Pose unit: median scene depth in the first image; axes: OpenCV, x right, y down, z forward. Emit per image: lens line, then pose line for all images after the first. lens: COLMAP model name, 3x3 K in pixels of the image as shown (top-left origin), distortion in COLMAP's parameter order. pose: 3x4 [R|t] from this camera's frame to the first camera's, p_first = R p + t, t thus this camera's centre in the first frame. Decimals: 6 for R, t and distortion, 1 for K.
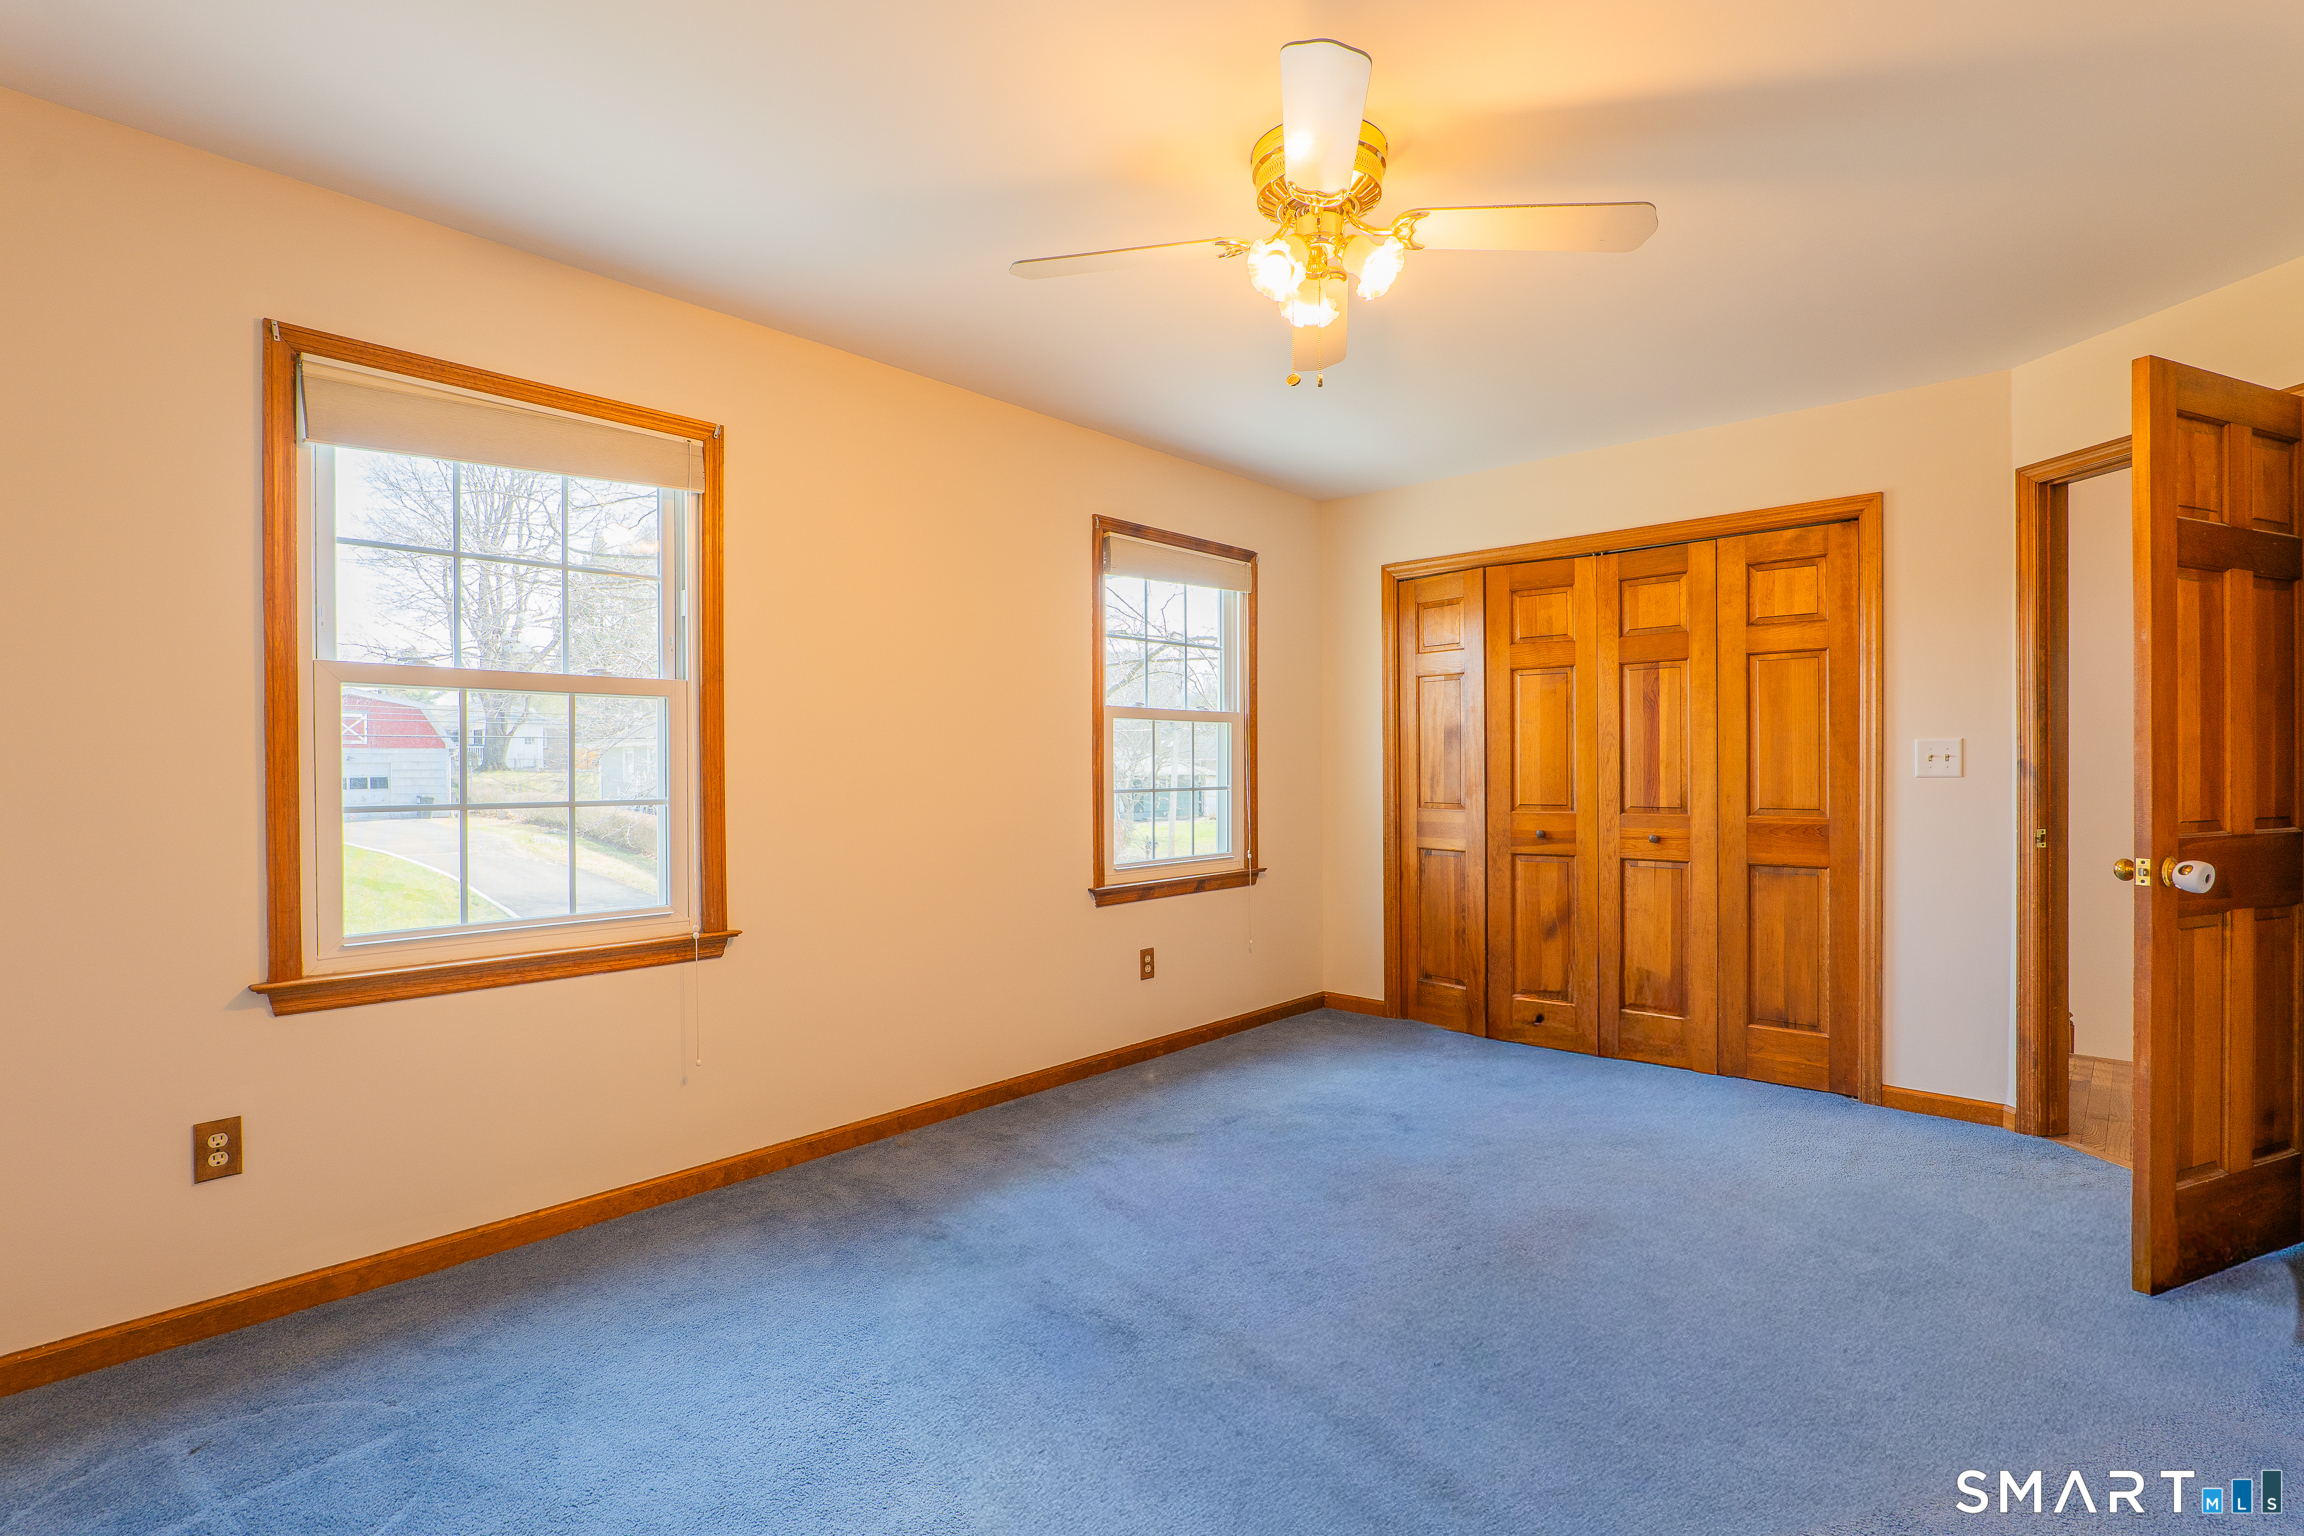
lens RADIAL K [[1072.2, 0, 1158.7], [0, 1072.2, 783.1], [0, 0, 1]] dist [-0.019818, 0.004480]
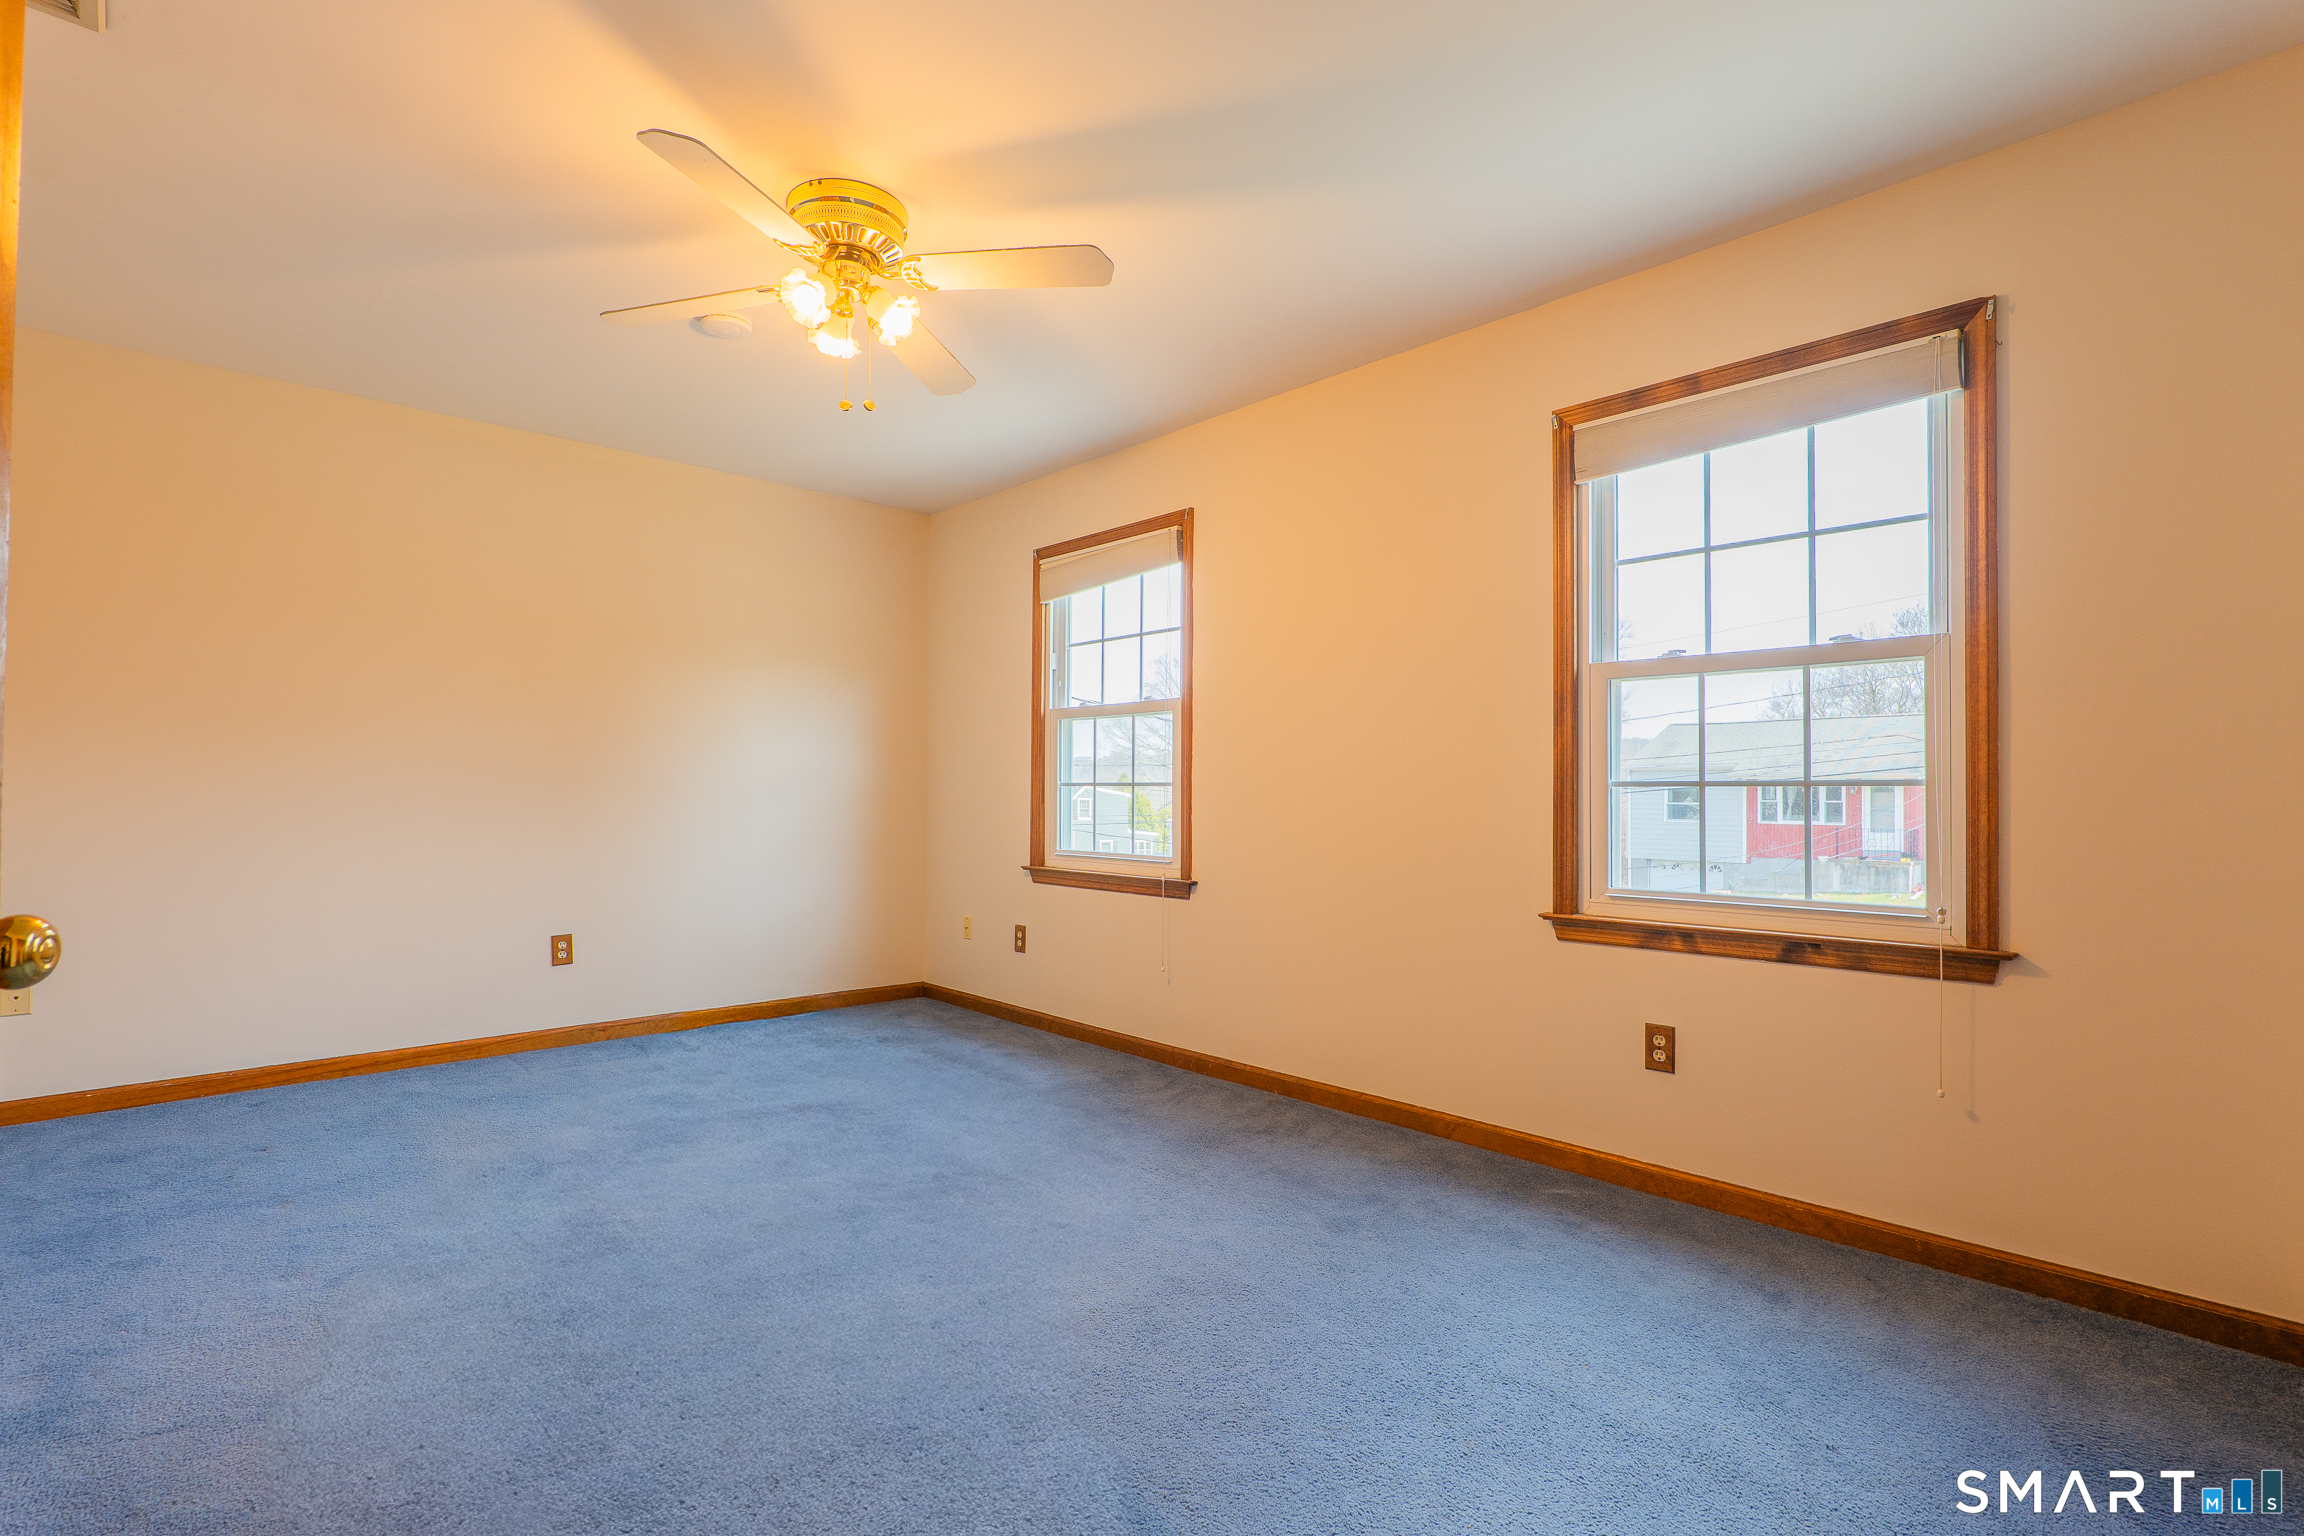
lens RADIAL K [[1072.2, 0, 1136.0], [0, 1072.2, 756.5], [0, 0, 1]] dist [-0.019818, 0.004480]
pose [[-0.077816, -0.000570, -0.996968, 0.668648], [0.010515, 0.999944, -0.001392, -0.012760], [0.996912, -0.010592, -0.077805, 0.729449]]
